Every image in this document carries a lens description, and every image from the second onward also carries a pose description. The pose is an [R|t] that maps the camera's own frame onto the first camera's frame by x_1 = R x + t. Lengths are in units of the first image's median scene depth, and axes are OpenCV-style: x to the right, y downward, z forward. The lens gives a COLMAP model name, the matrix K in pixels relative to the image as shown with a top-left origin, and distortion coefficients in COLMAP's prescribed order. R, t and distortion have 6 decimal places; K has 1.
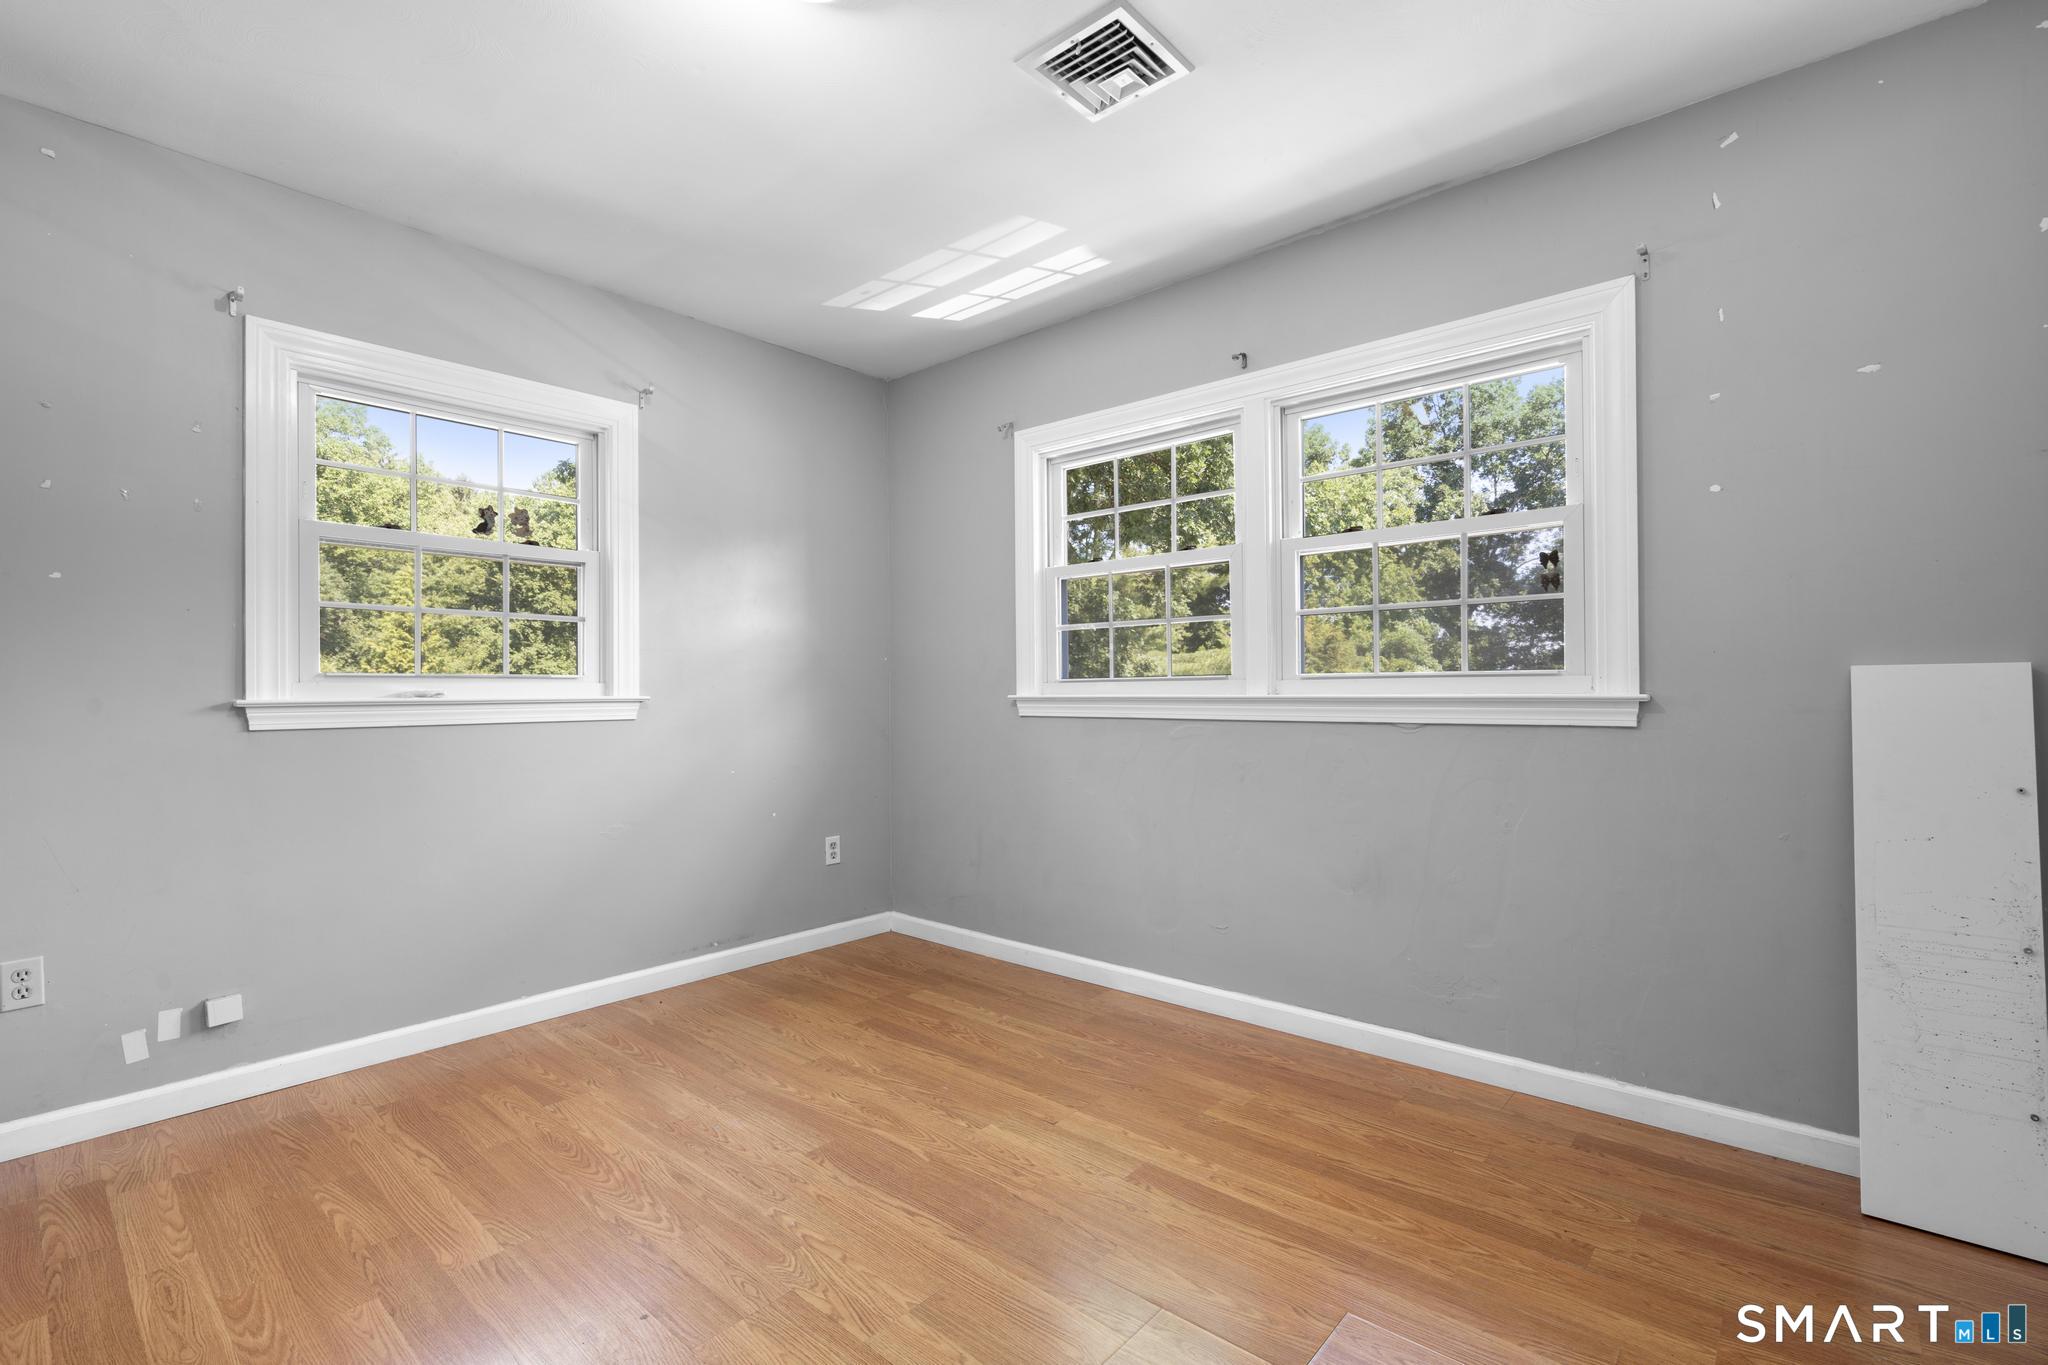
lens RADIAL K [[917.9, 0, 1026.9], [0, 917.9, 689.6], [0, 0, 1]] dist [-0.013044, 0.004540]
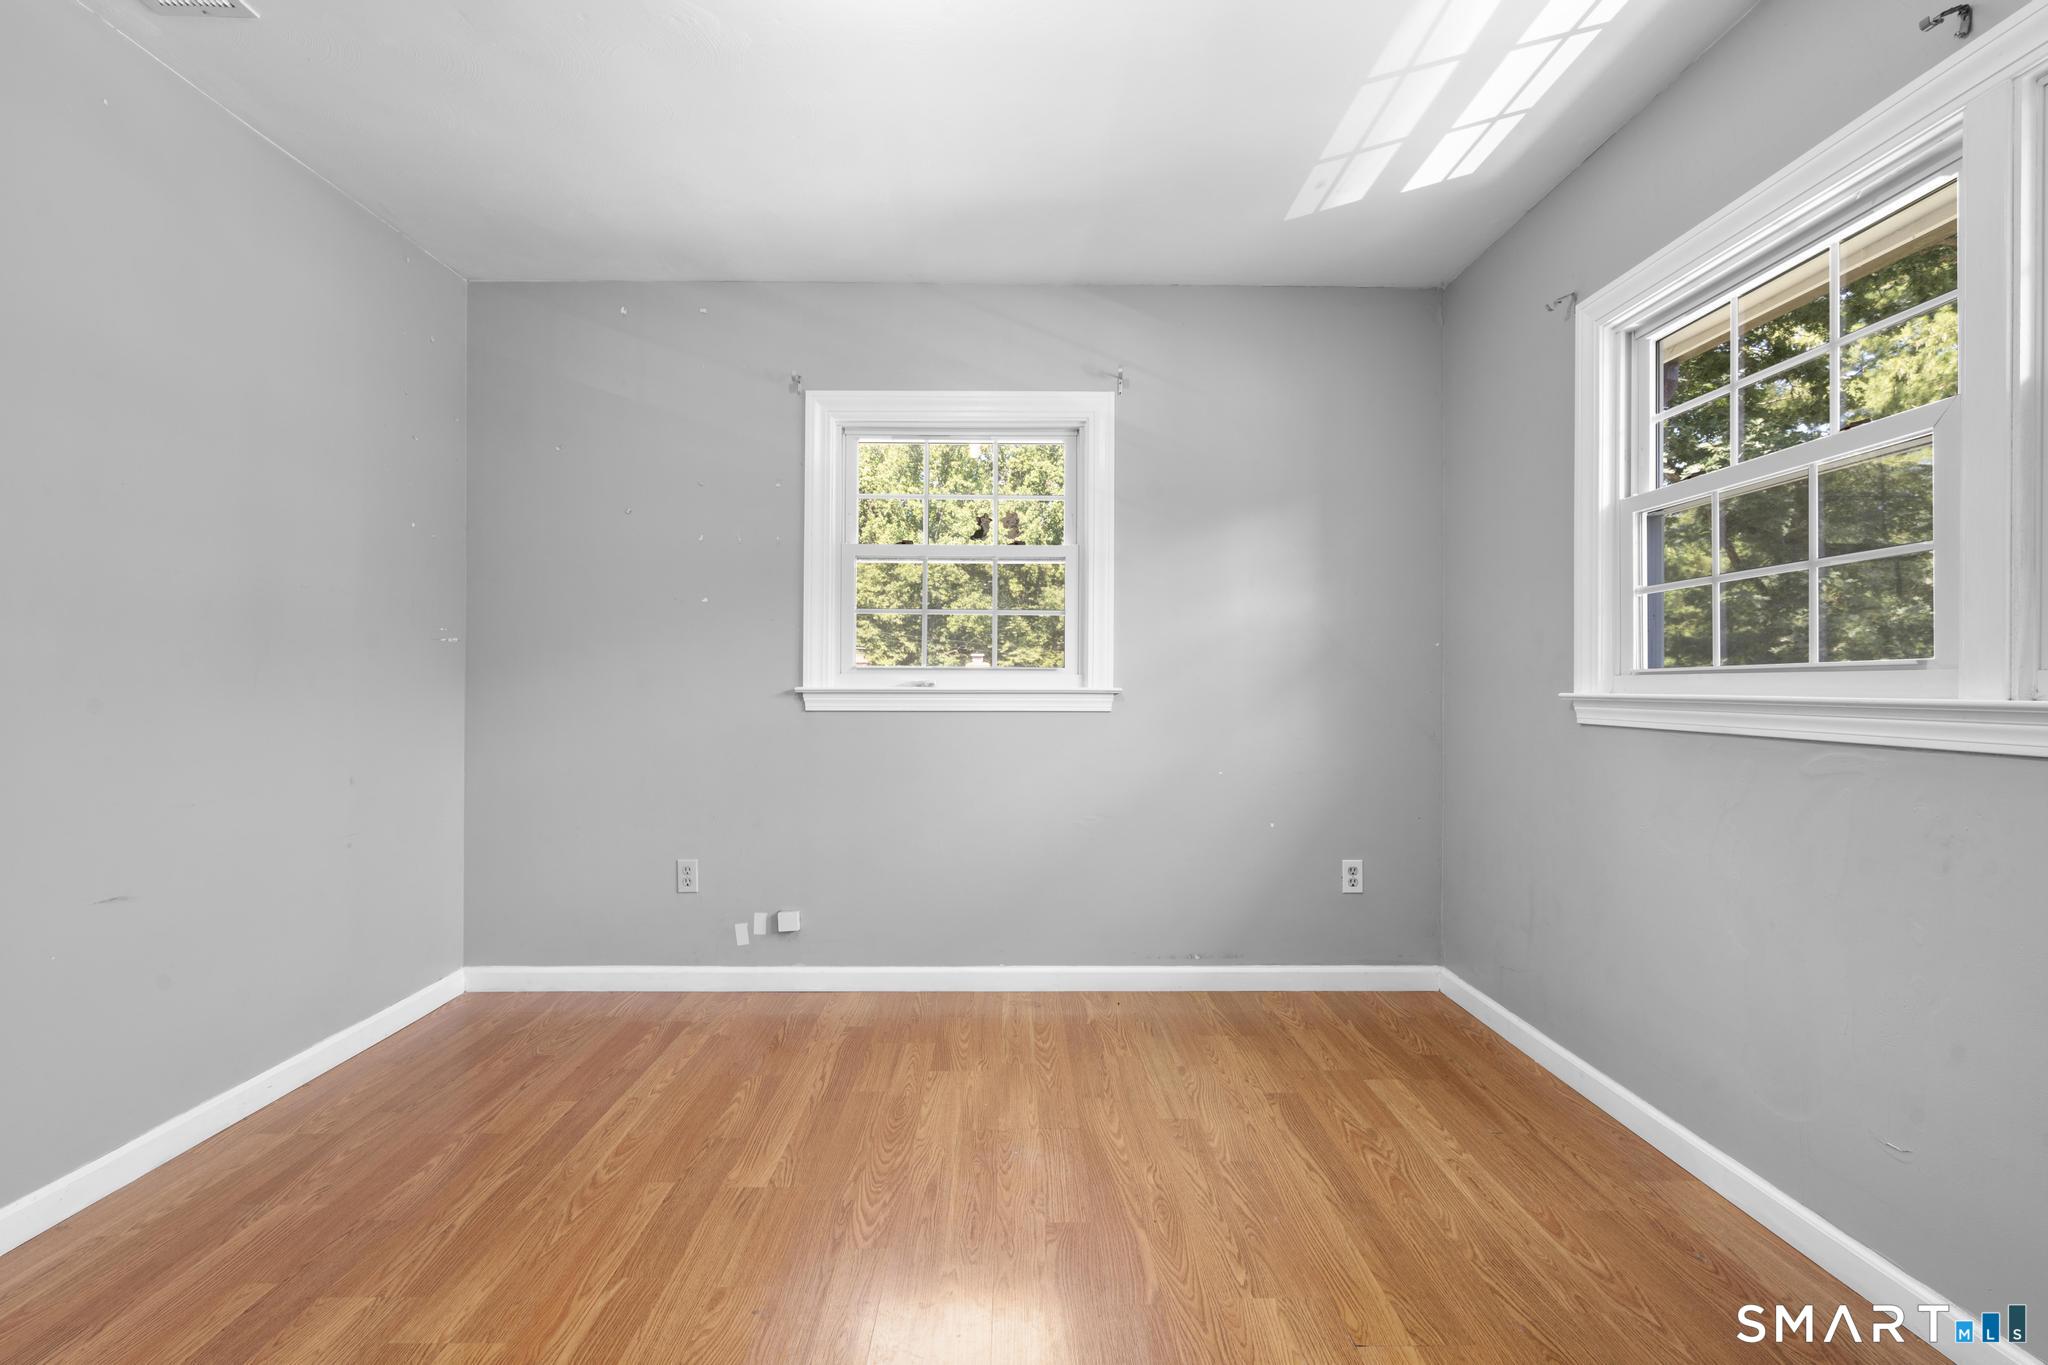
lens RADIAL K [[917.9, 0, 1026.9], [0, 917.9, 689.6], [0, 0, 1]] dist [-0.013044, 0.004540]
pose [[0.665974, 0.012904, -0.745864, 0.263465], [-0.006915, 0.999914, 0.011125, -0.001352], [0.745943, -0.002252, 0.666006, 0.289615]]
